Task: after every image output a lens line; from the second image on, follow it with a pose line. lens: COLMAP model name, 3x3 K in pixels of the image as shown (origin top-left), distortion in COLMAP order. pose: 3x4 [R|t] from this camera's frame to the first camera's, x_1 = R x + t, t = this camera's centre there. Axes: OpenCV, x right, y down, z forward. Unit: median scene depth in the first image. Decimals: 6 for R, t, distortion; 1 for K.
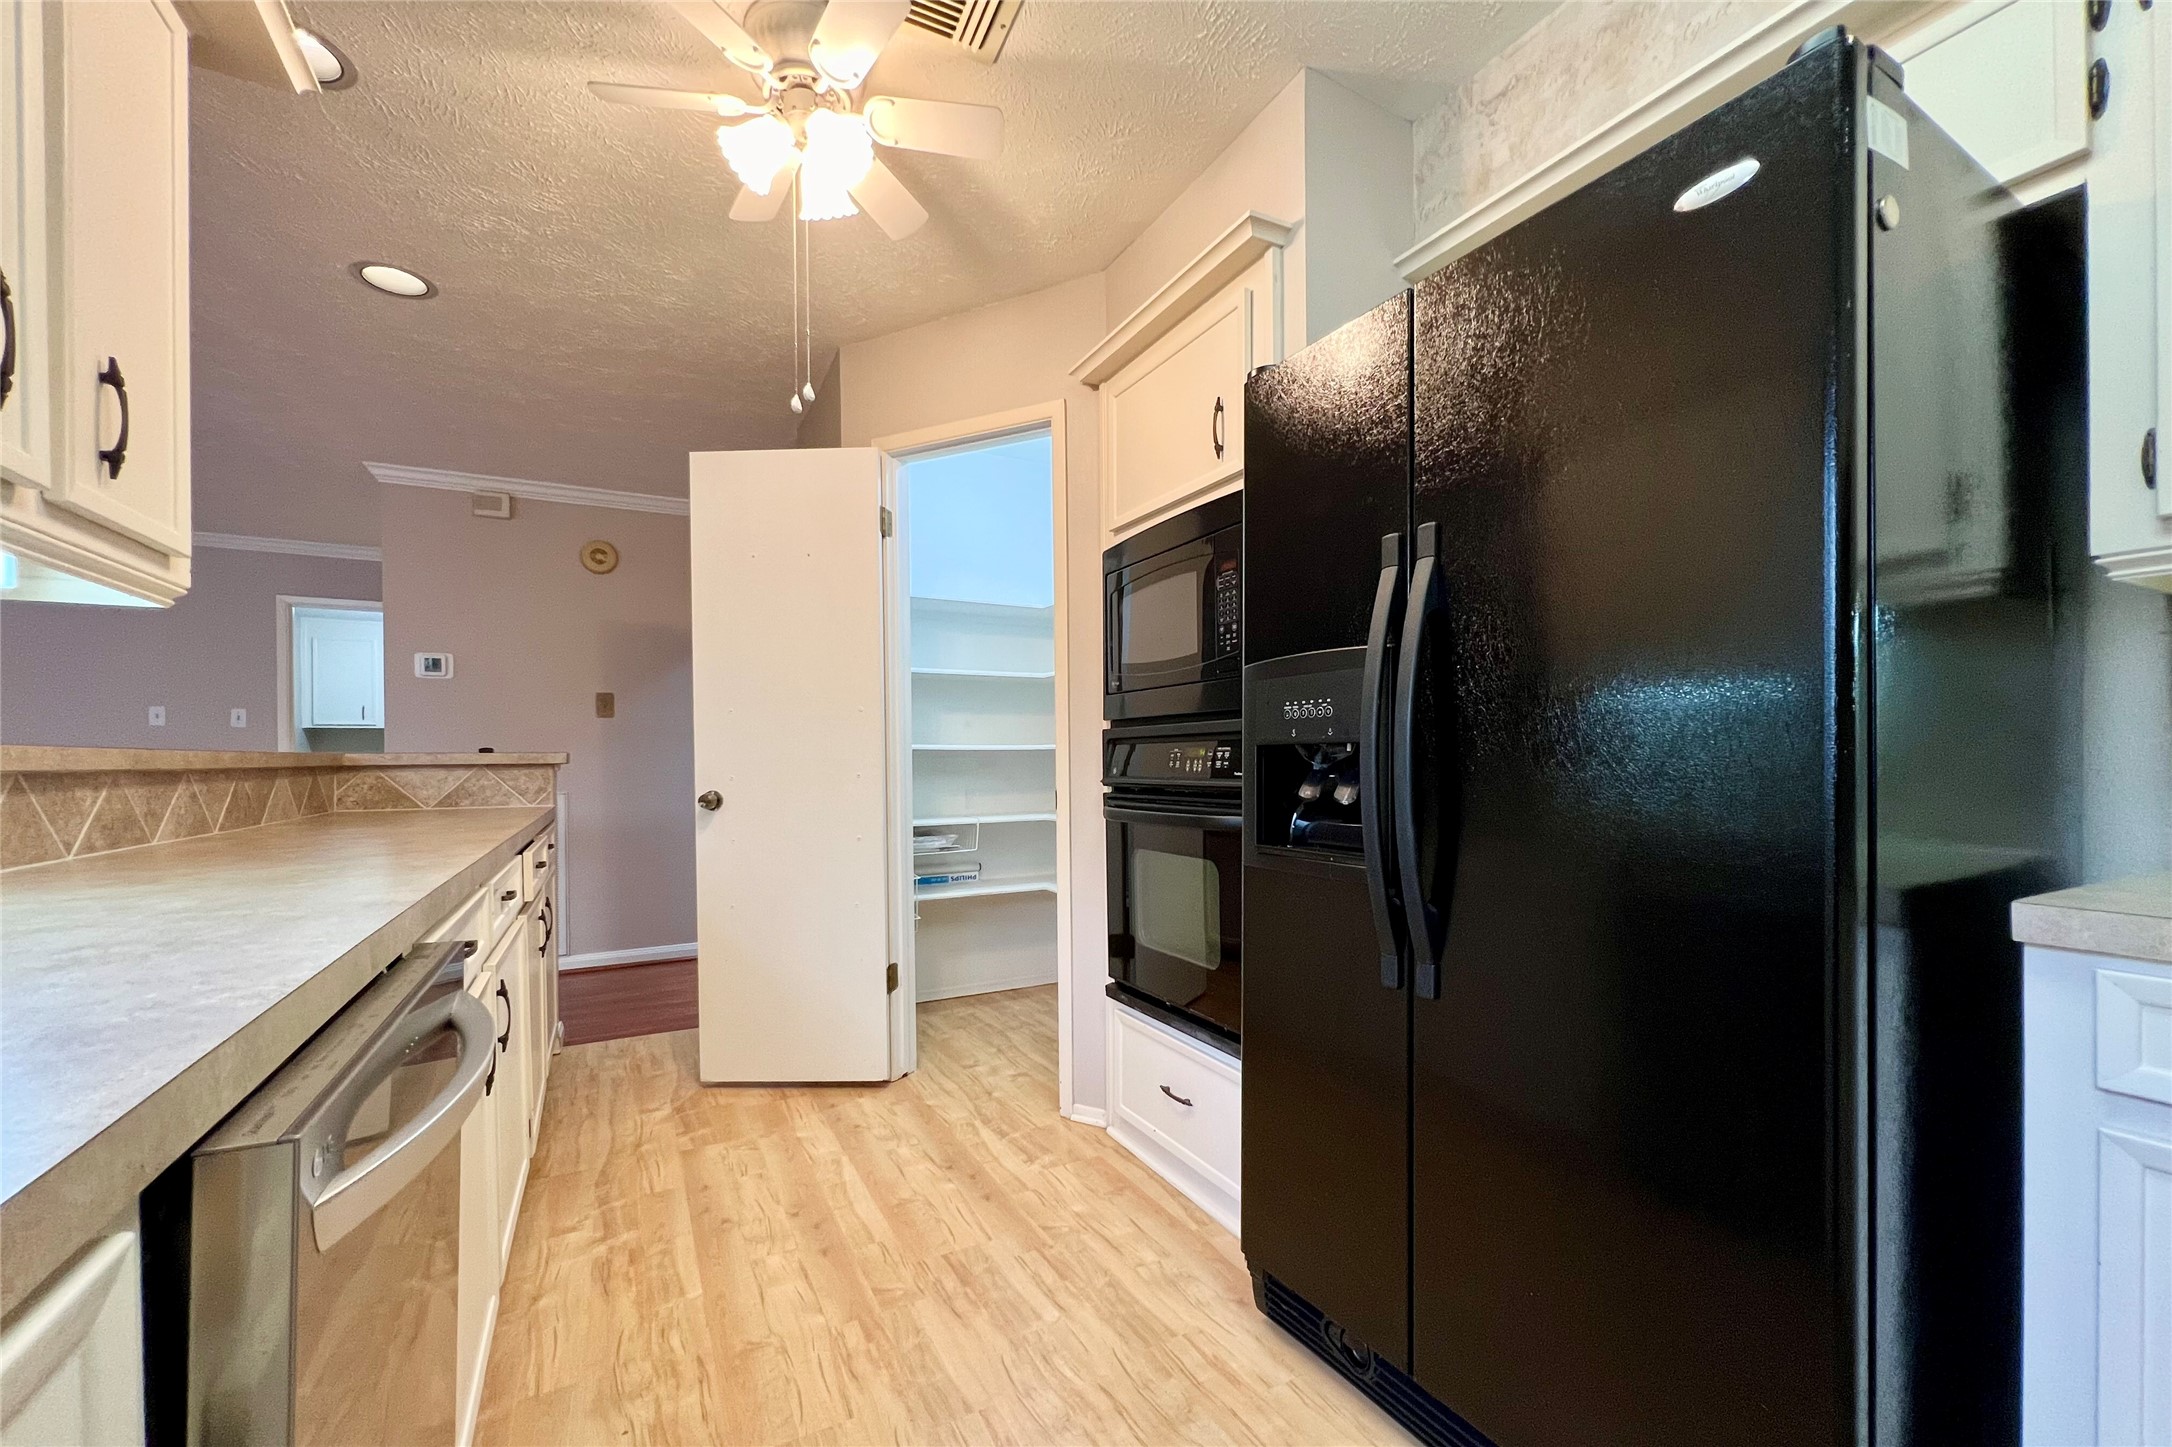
lens RADIAL K [[841.9, 0, 1086.6], [0, 841.9, 760.7], [0, 0, 1]] dist [-0.000490, -0.000104]
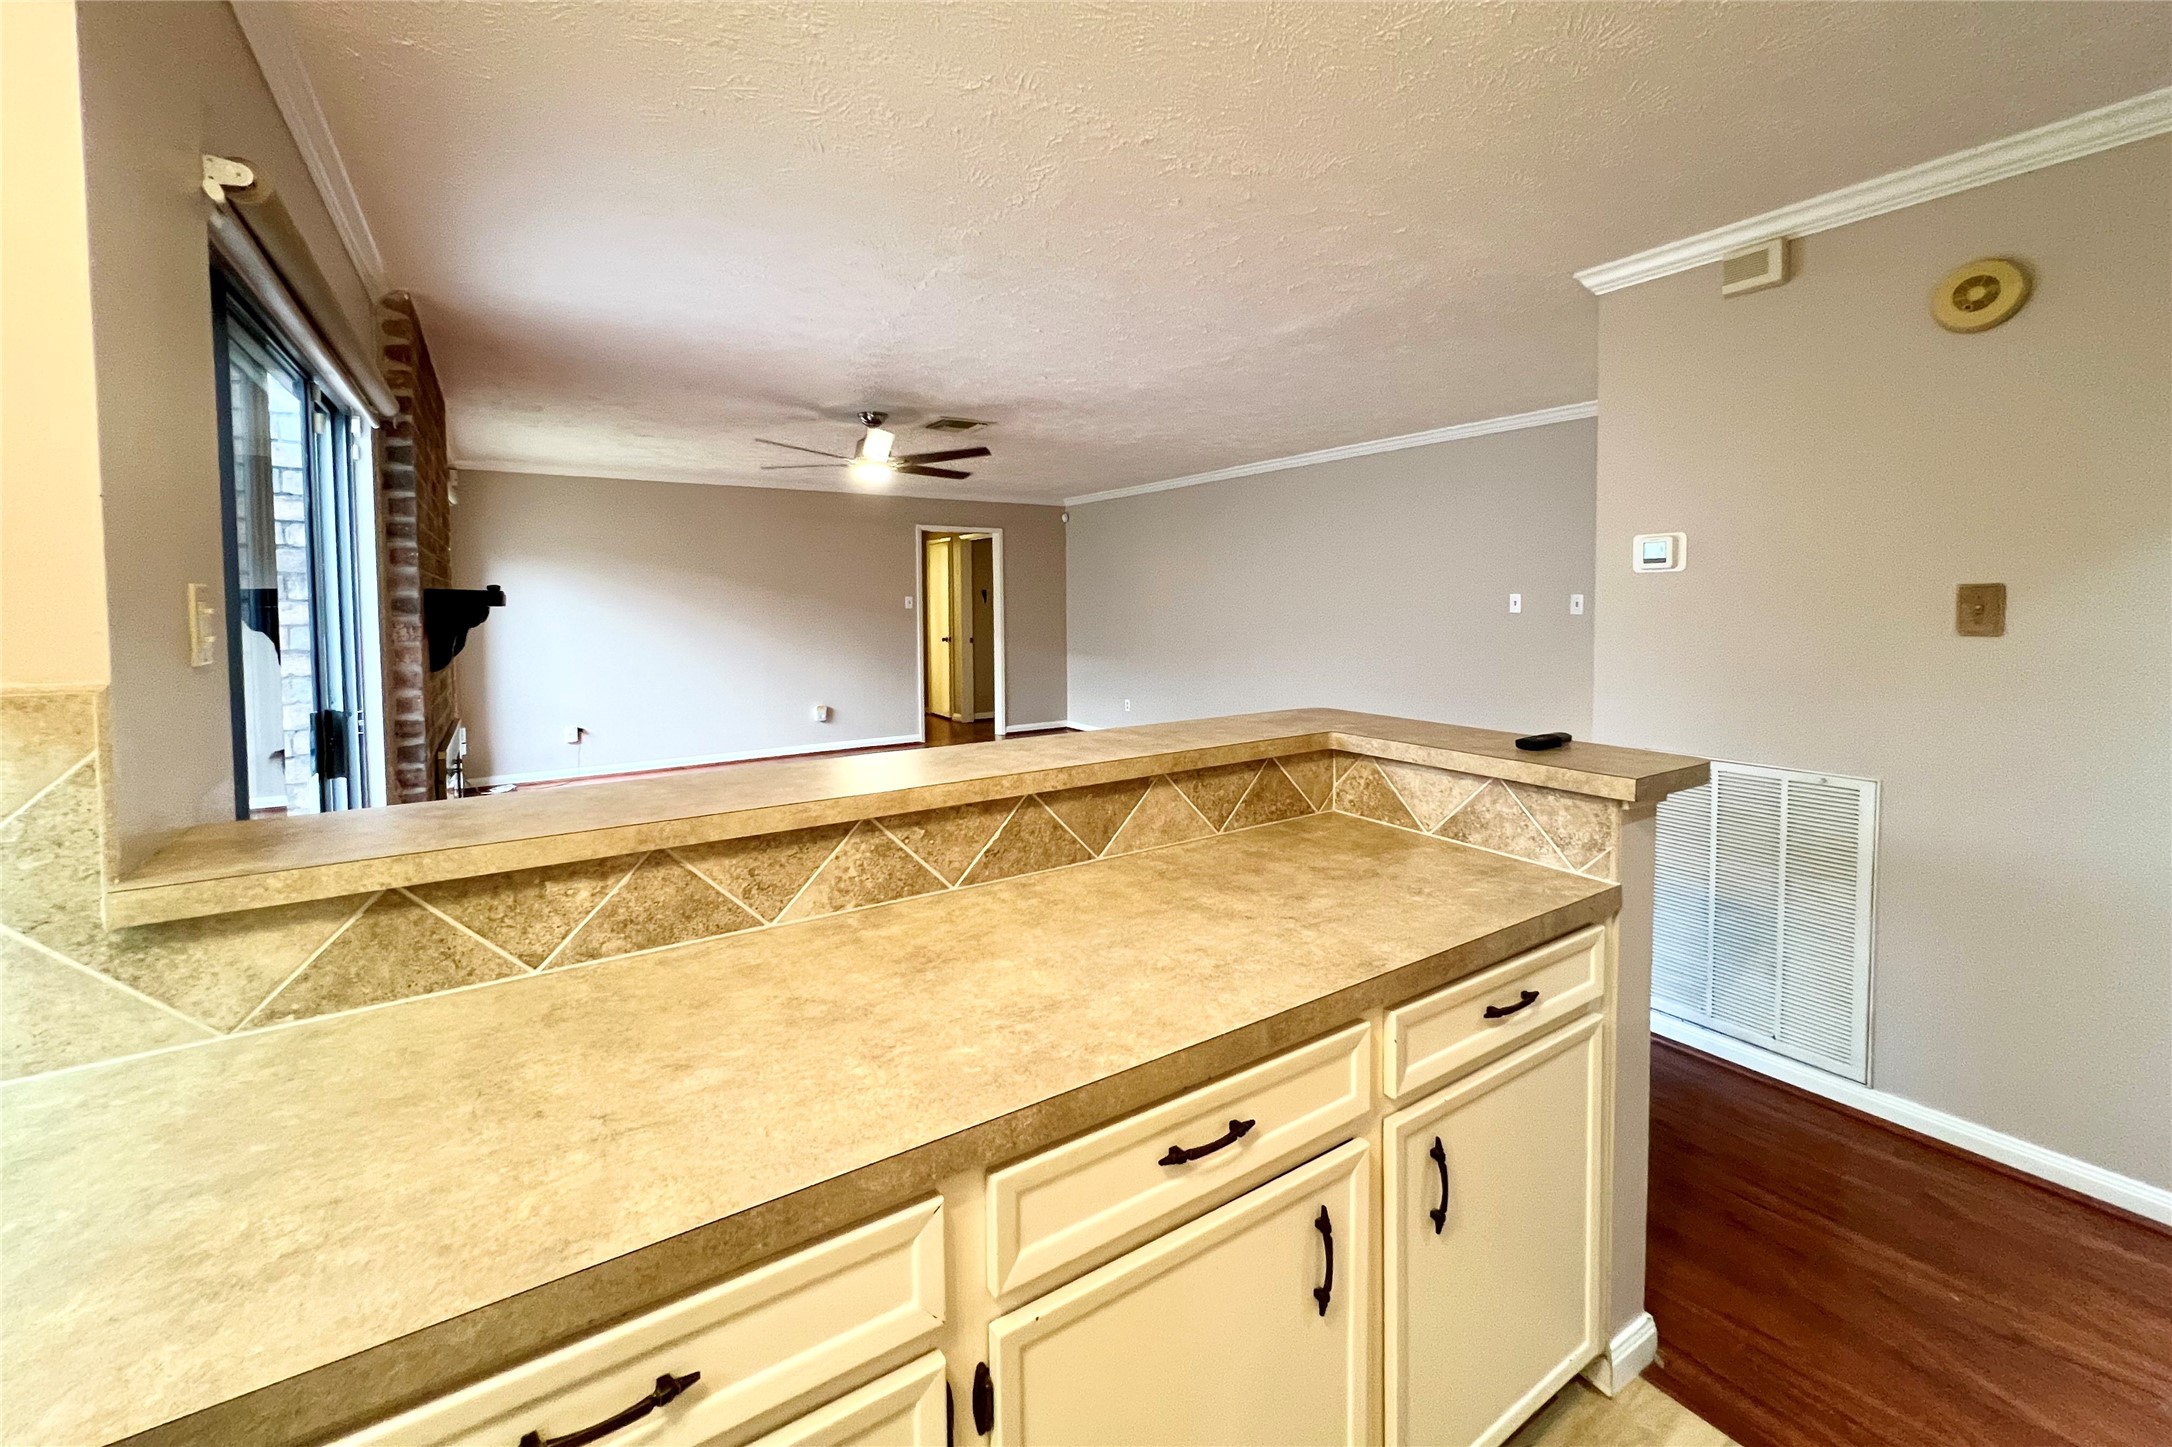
lens RADIAL K [[866.4, 0, 1086.9], [0, 866.4, 632.7], [0, 0, 1]] dist [-0.002336, -0.000148]
pose [[0.079246, 0.046581, -0.995766, -0.186672], [-0.001324, 0.998912, 0.046623, -0.108689], [0.996854, -0.002376, 0.079222, 0.674433]]
